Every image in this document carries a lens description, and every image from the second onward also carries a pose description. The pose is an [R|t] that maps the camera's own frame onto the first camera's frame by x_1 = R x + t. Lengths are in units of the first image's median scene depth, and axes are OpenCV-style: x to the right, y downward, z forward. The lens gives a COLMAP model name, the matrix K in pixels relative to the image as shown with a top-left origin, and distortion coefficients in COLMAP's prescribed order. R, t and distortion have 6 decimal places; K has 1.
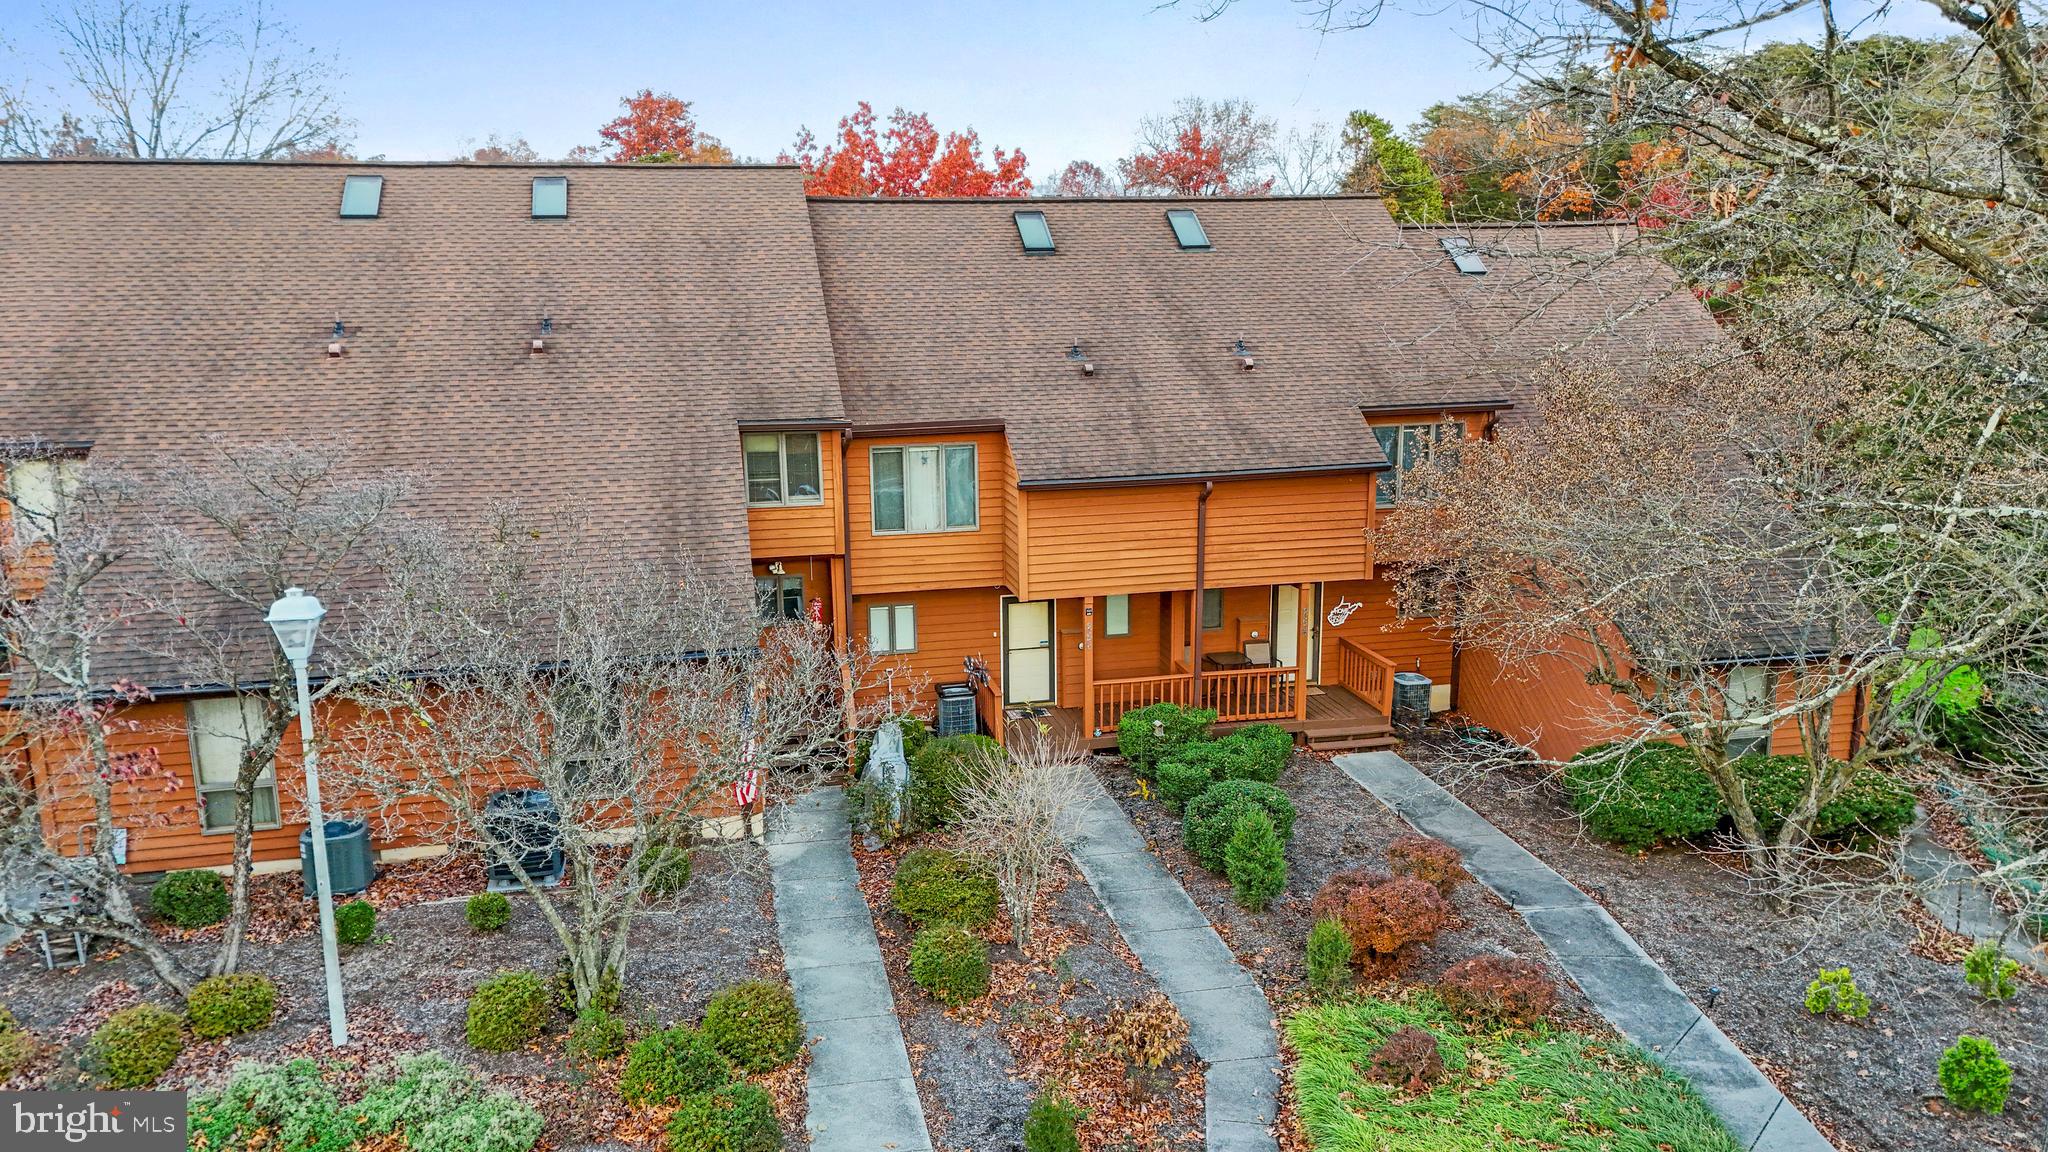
lens RADIAL K [[1486.3, 0, 1024.0], [0, 1486.3, 576.0], [0, 0, 1]] dist [0.077513, -0.069979]
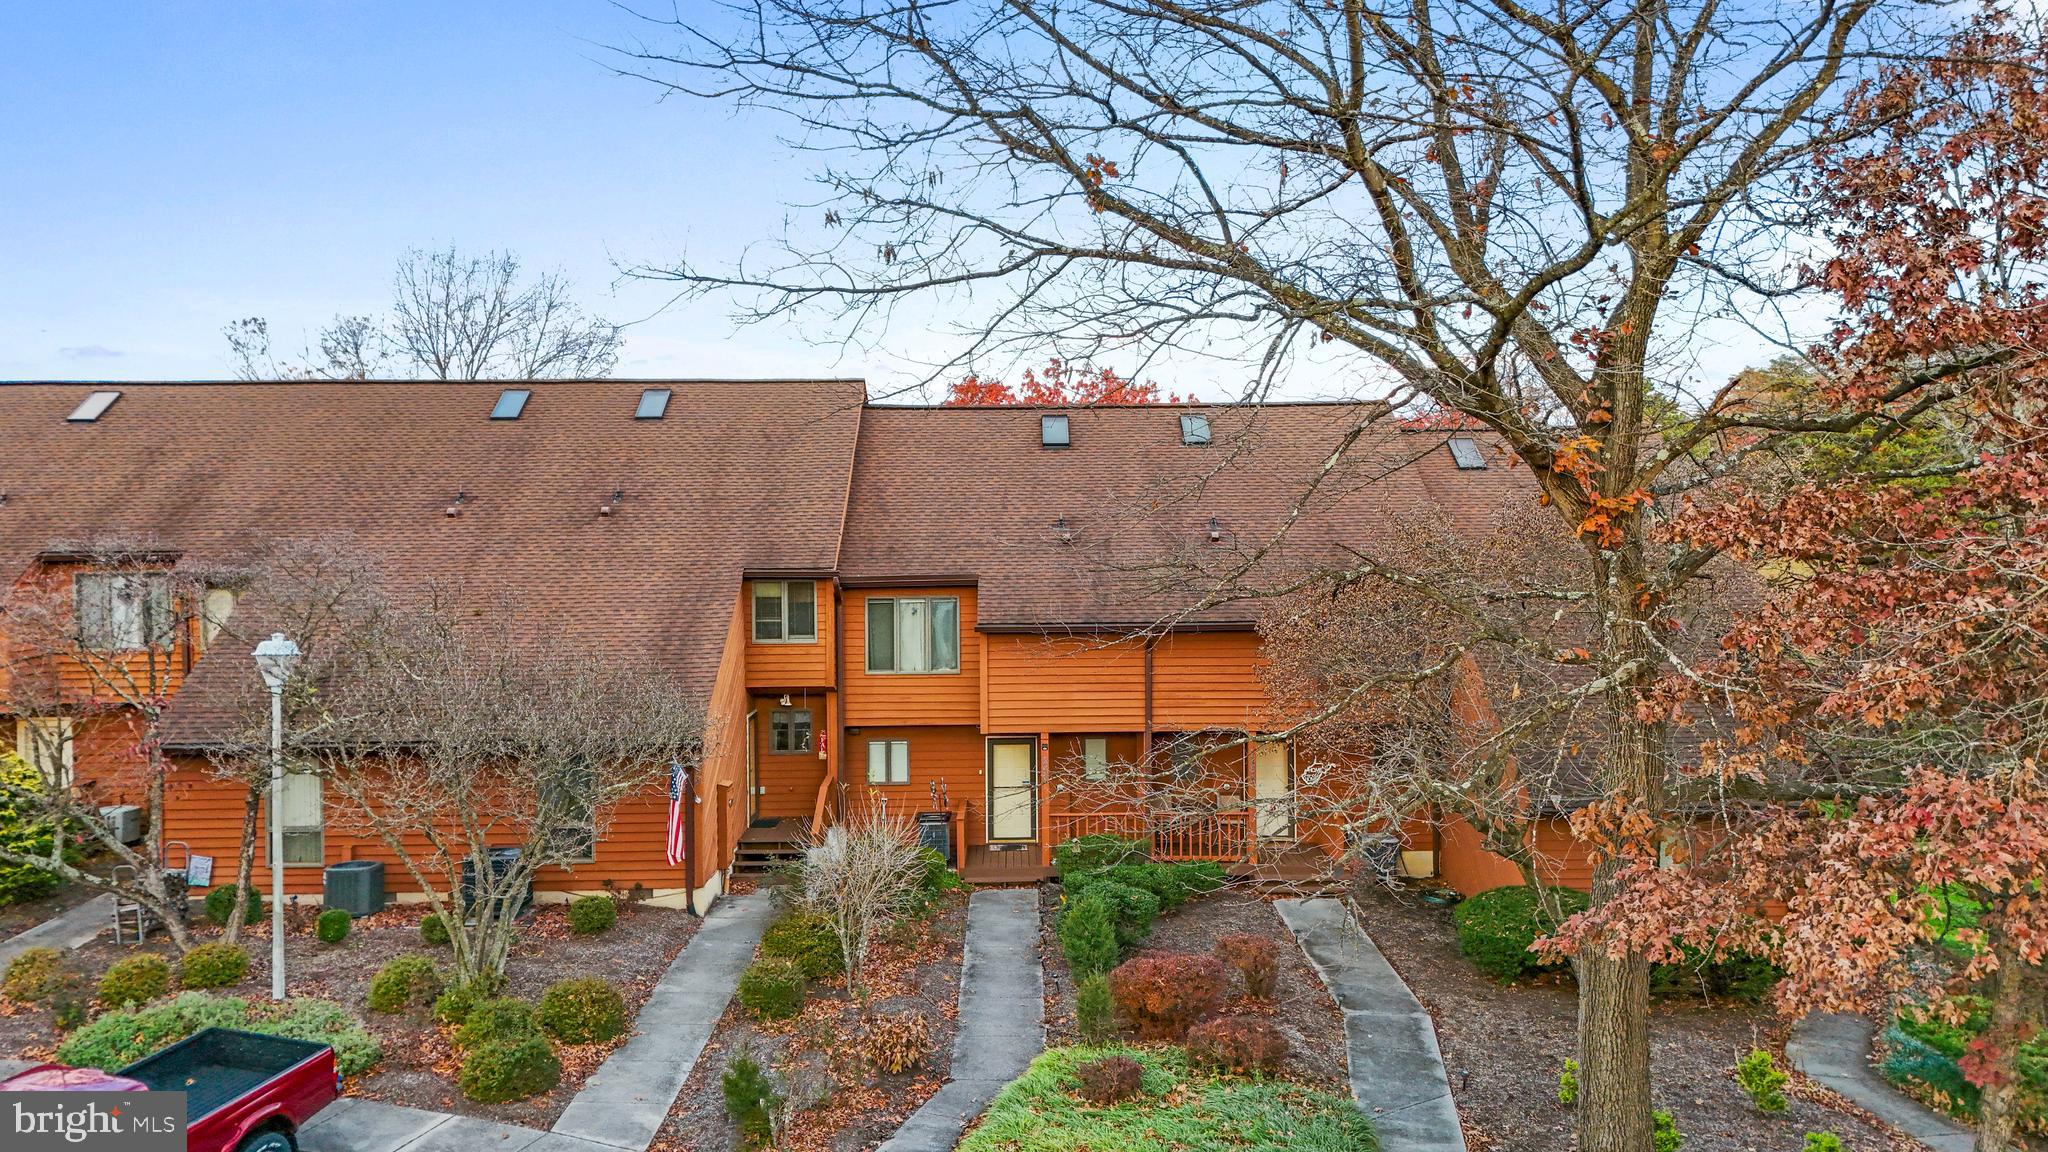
lens RADIAL K [[1490.2, 0, 1020.4], [0, 1490.2, 558.3], [0, 0, 1]] dist [0.090741, -0.078331]
pose [[0.975335, 0.007373, -0.220605, 0.274874], [-0.049638, 0.981169, -0.186665, 0.096167], [0.215074, 0.193011, 0.957335, -0.103751]]
